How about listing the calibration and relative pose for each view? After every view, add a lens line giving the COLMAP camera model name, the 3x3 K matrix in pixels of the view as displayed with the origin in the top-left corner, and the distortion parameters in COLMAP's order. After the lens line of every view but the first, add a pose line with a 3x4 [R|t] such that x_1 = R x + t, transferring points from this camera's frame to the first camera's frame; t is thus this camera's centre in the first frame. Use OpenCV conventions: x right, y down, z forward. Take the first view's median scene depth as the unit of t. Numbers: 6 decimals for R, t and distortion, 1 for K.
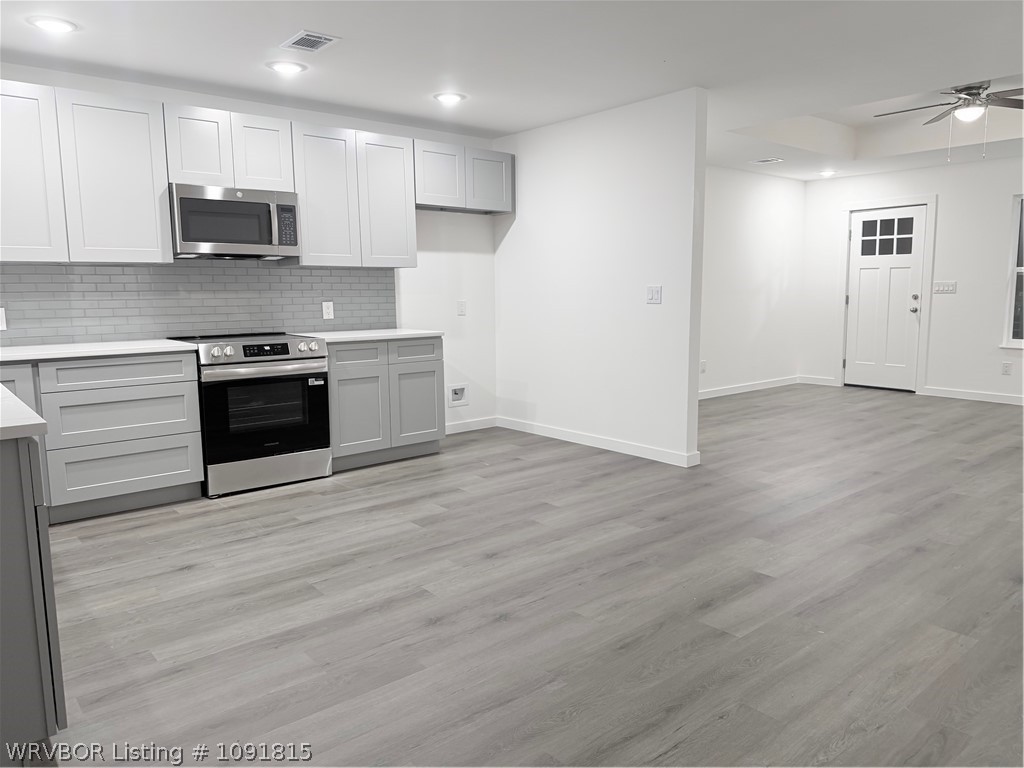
lens RADIAL K [[723.7, 0, 514.4], [0, 723.7, 380.5], [0, 0, 1]] dist [0.104608, -0.156670]
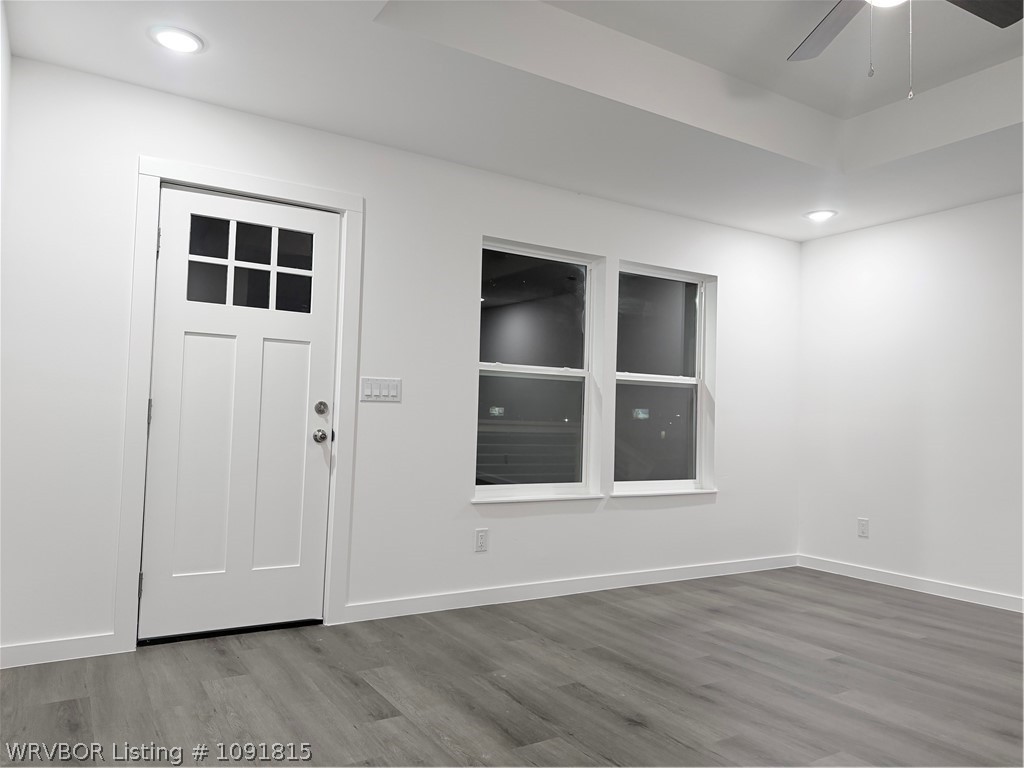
lens RADIAL K [[734.9, 0, 546.8], [0, 734.9, 387.2], [0, 0, 1]] dist [0.062686, -0.097644]
pose [[0.110012, 0.068571, 0.991562, 0.187779], [0.106565, 0.991053, -0.080360, -0.129385], [-0.988201, 0.114507, 0.101720, 1.412090]]
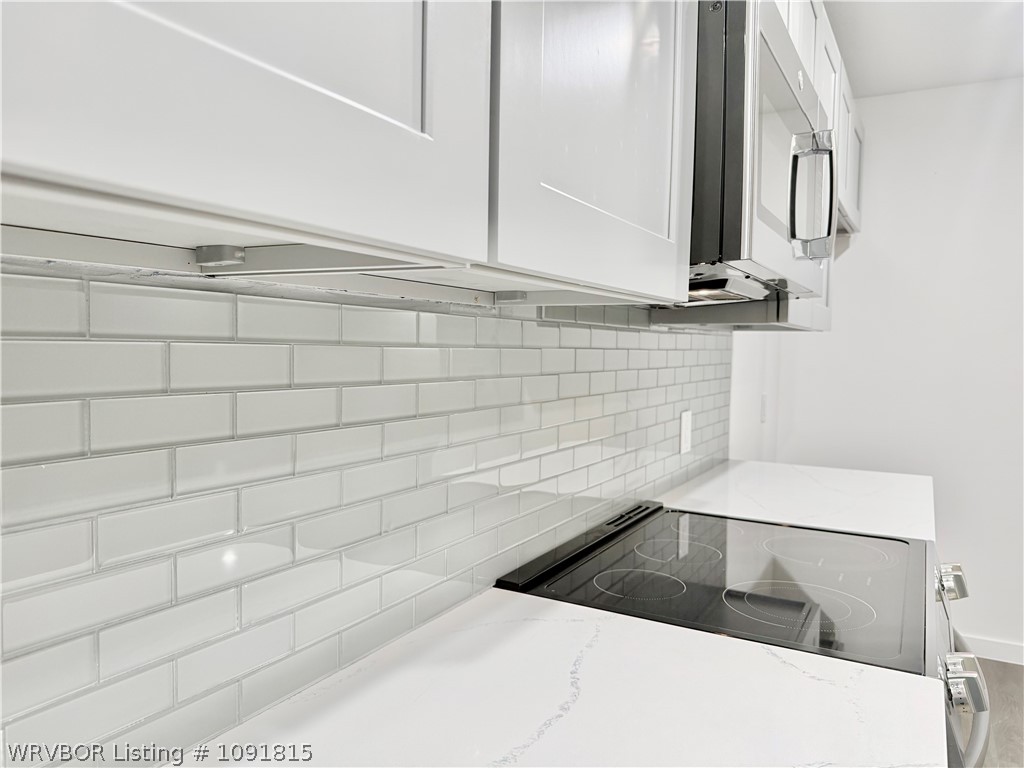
lens RADIAL K [[726.2, 0, 506.8], [0, 726.2, 379.7], [0, 0, 1]] dist [0.031577, -0.030615]
pose [[0.940274, 0.005696, 0.340370, -0.554097], [0.022536, 0.996625, -0.078936, -0.109048], [-0.339670, 0.081892, 0.936973, 0.741584]]
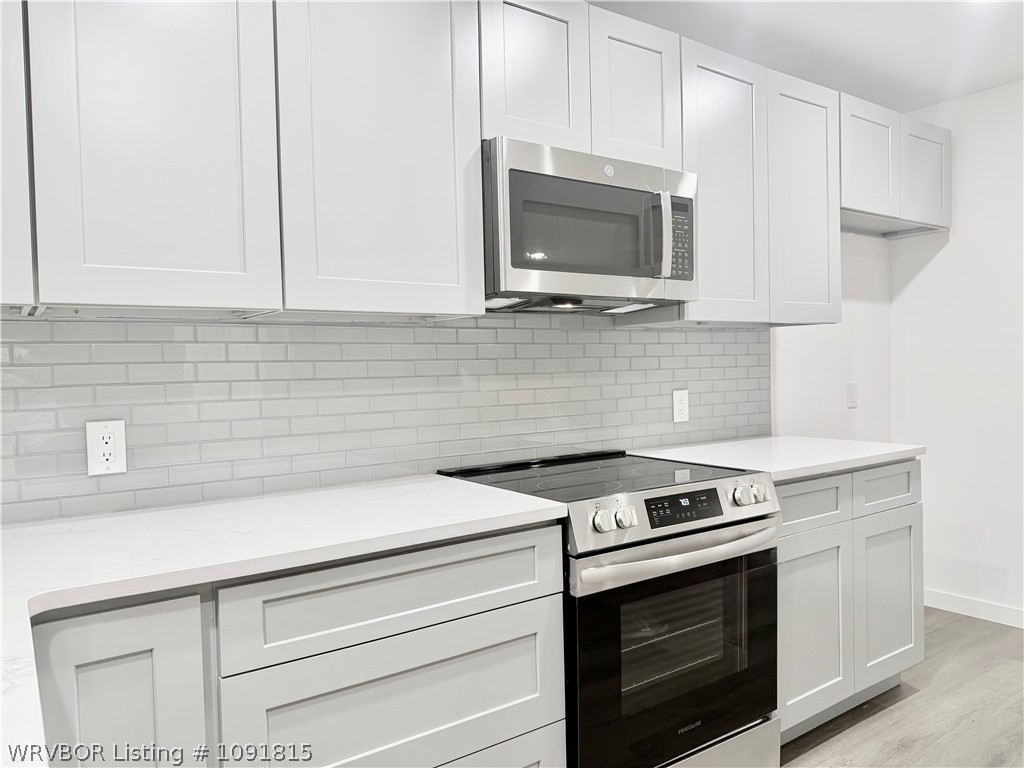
lens RADIAL K [[723.7, 0, 514.4], [0, 723.7, 380.5], [0, 0, 1]] dist [0.104608, -0.156670]
pose [[0.995889, -0.011673, -0.089823, -0.375655], [0.002070, 0.994336, -0.106263, -0.066496], [0.090554, 0.105641, 0.990273, 0.519751]]
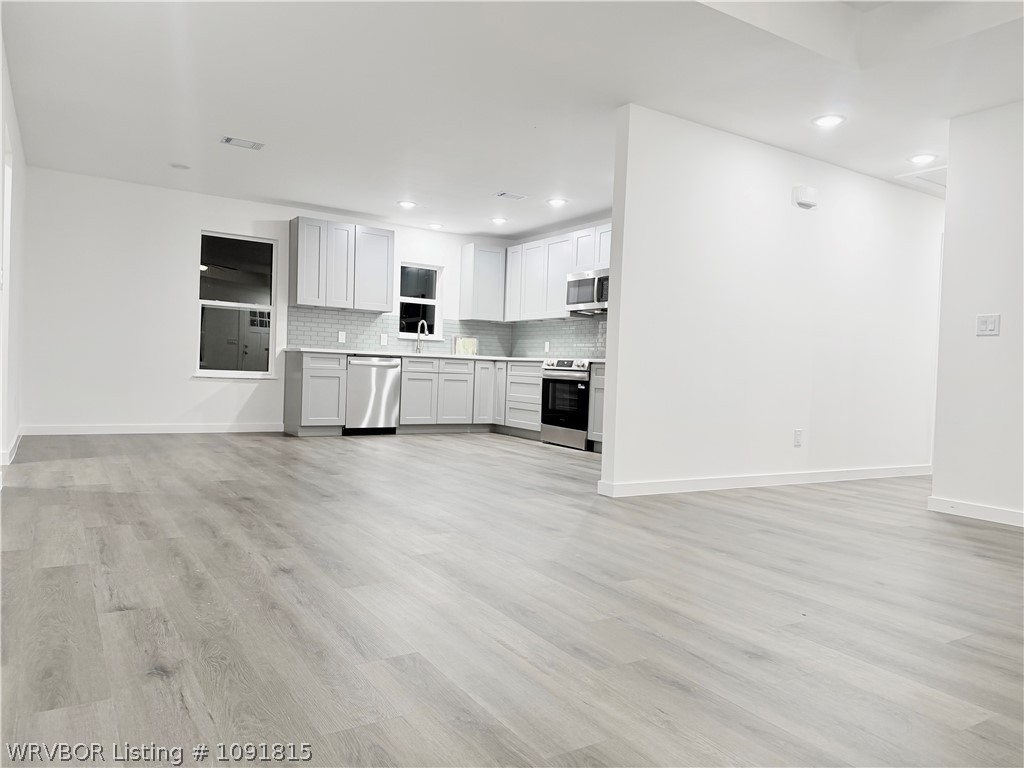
lens RADIAL K [[718.8, 0, 515.7], [0, 718.8, 384.4], [0, 0, 1]] dist [0.141746, -0.209955]
pose [[-0.137826, 0.026384, -0.990105, 1.255155], [-0.159848, 0.985948, 0.048524, -0.053761], [0.977473, 0.164954, -0.131672, 1.049358]]
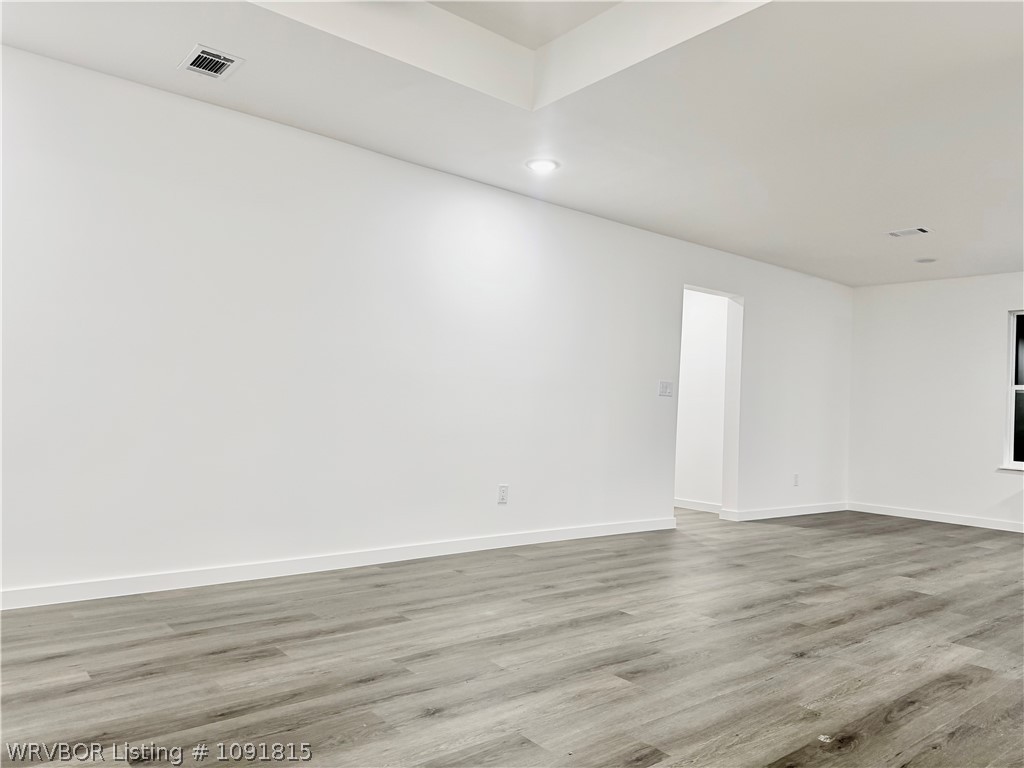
lens RADIAL K [[723.7, 0, 514.4], [0, 723.7, 380.5], [0, 0, 1]] dist [0.104608, -0.156670]
pose [[-0.999415, -0.031375, 0.013585, 0.741627], [-0.030112, 0.995937, 0.084872, -0.154049], [-0.016192, 0.084413, -0.996299, 1.627819]]
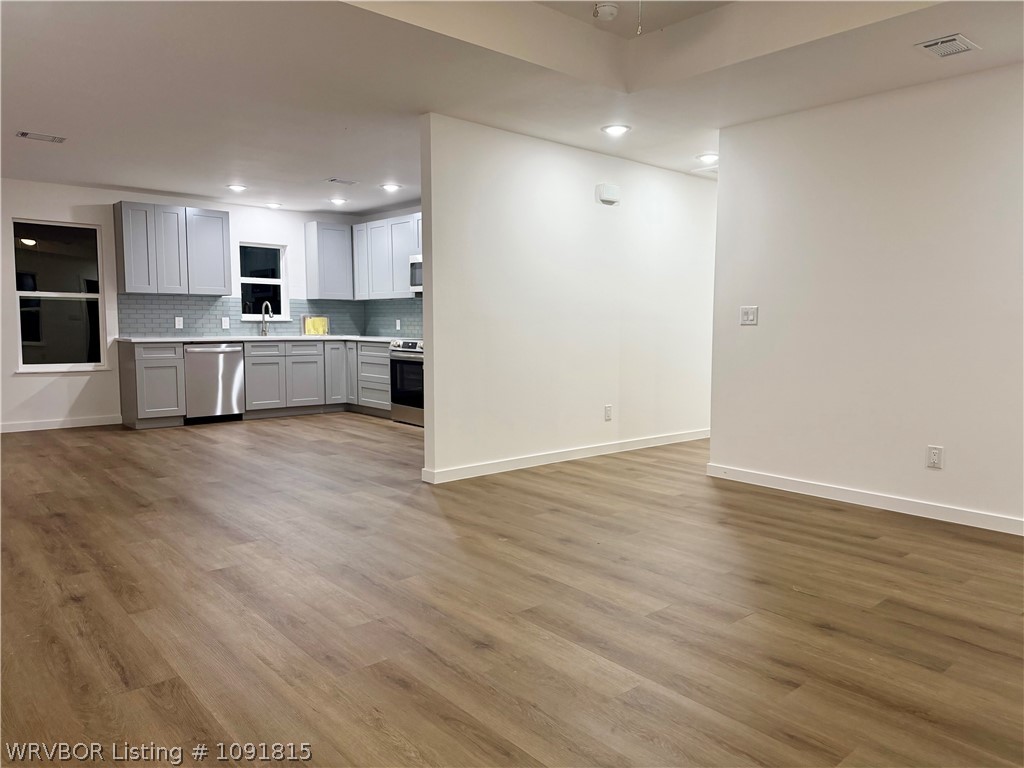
lens RADIAL K [[718.8, 0, 515.7], [0, 718.8, 384.4], [0, 0, 1]] dist [0.141746, -0.209955]
pose [[0.012639, 0.096284, -0.995274, 1.313075], [-0.129316, 0.987152, 0.093856, -0.135747], [0.991523, 0.127519, 0.024928, 1.148173]]
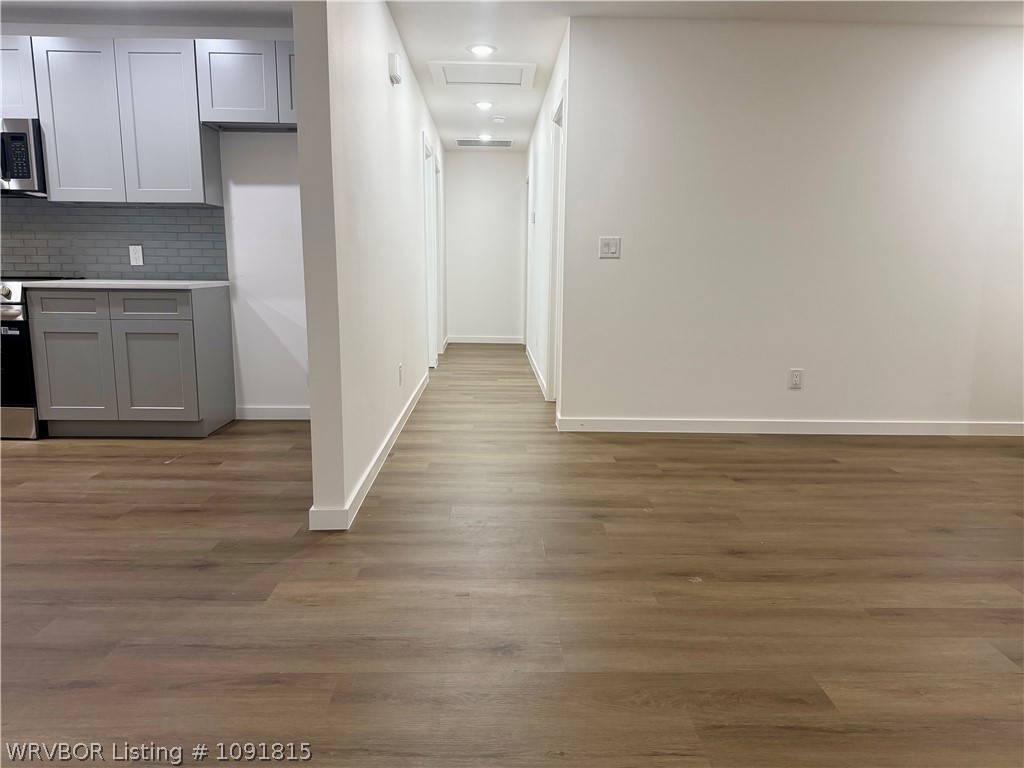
lens RADIAL K [[726.2, 0, 506.8], [0, 726.2, 379.7], [0, 0, 1]] dist [0.031577, -0.030615]
pose [[0.777151, 0.122190, -0.617338, 0.746940], [-0.098419, 0.992497, 0.072548, -0.062977], [0.621571, 0.004377, 0.783345, 0.669740]]
